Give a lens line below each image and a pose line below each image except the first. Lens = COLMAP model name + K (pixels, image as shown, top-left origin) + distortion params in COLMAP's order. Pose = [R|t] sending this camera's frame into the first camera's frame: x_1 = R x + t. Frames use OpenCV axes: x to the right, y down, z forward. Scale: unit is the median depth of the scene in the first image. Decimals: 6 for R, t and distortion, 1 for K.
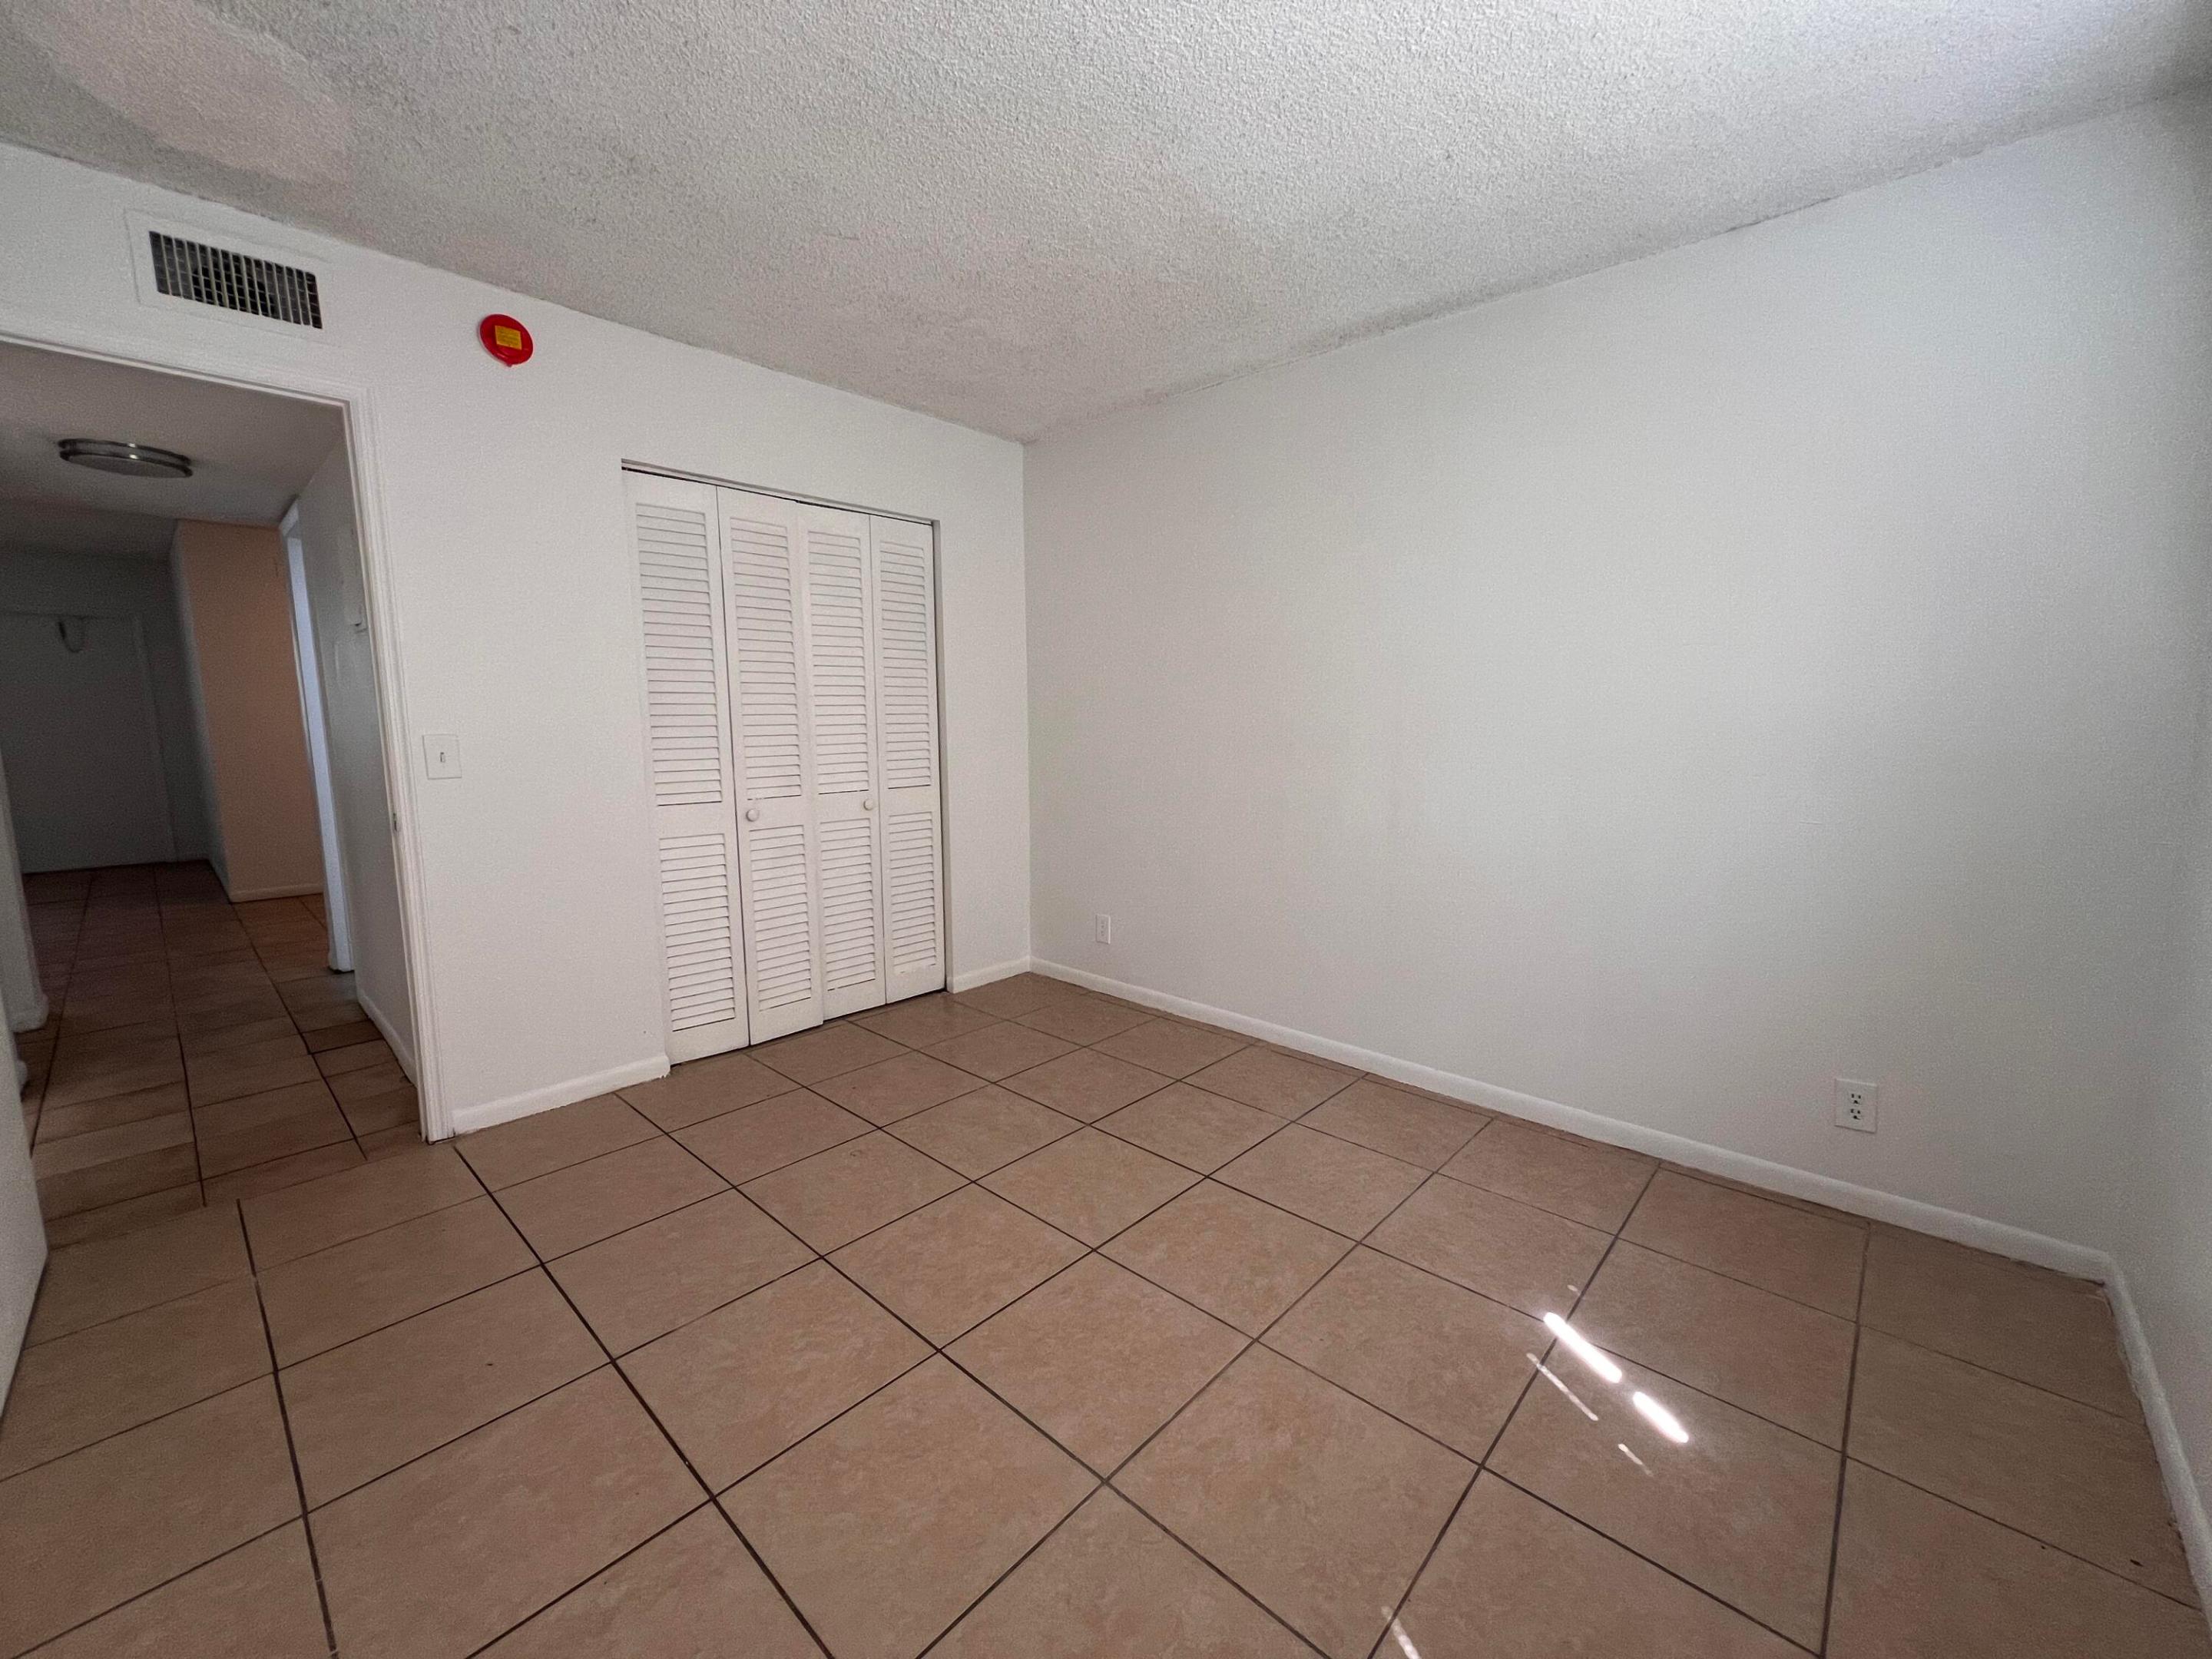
lens RADIAL K [[884.3, 0, 1114.7], [0, 884.3, 828.8], [0, 0, 1]] dist [-0.002843, 0.001695]
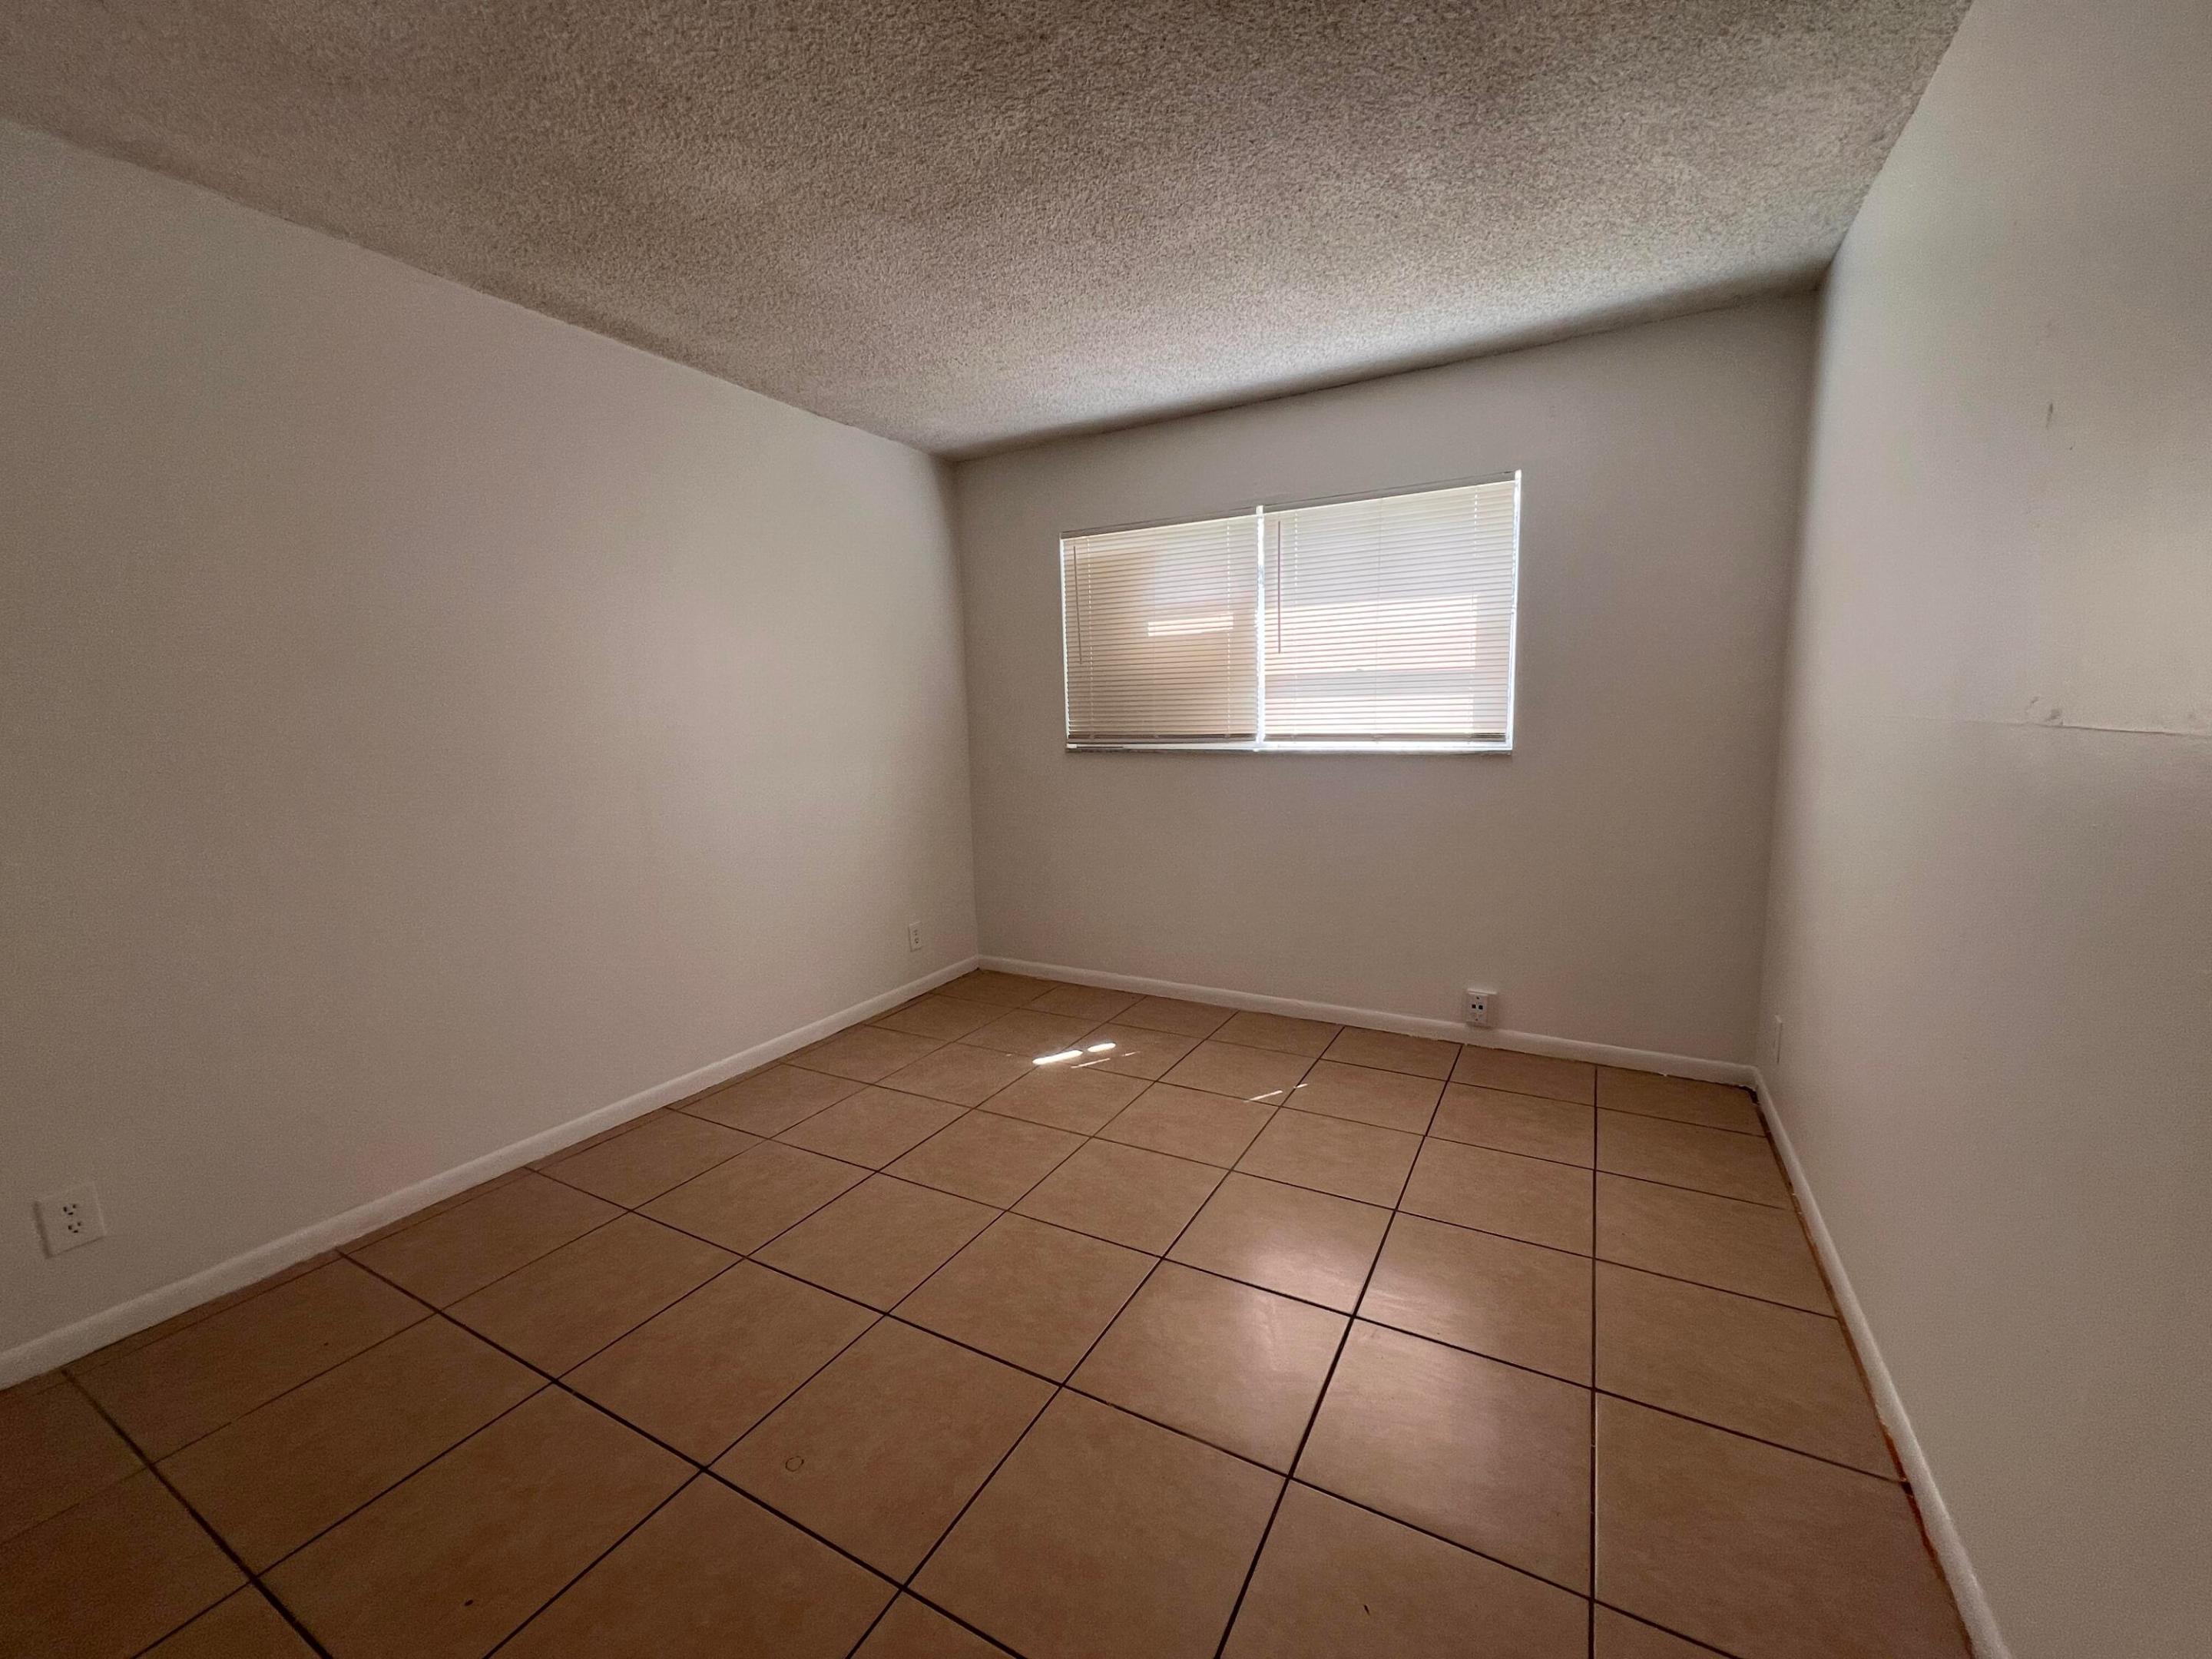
lens RADIAL K [[884.3, 0, 1107.4], [0, 884.3, 821.8], [0, 0, 1]] dist [-0.002843, 0.001695]
pose [[-0.233652, -0.115504, 0.965435, -0.992738], [0.150071, 0.976737, 0.153177, -0.138862], [-0.960669, 0.180674, -0.210883, 0.956042]]
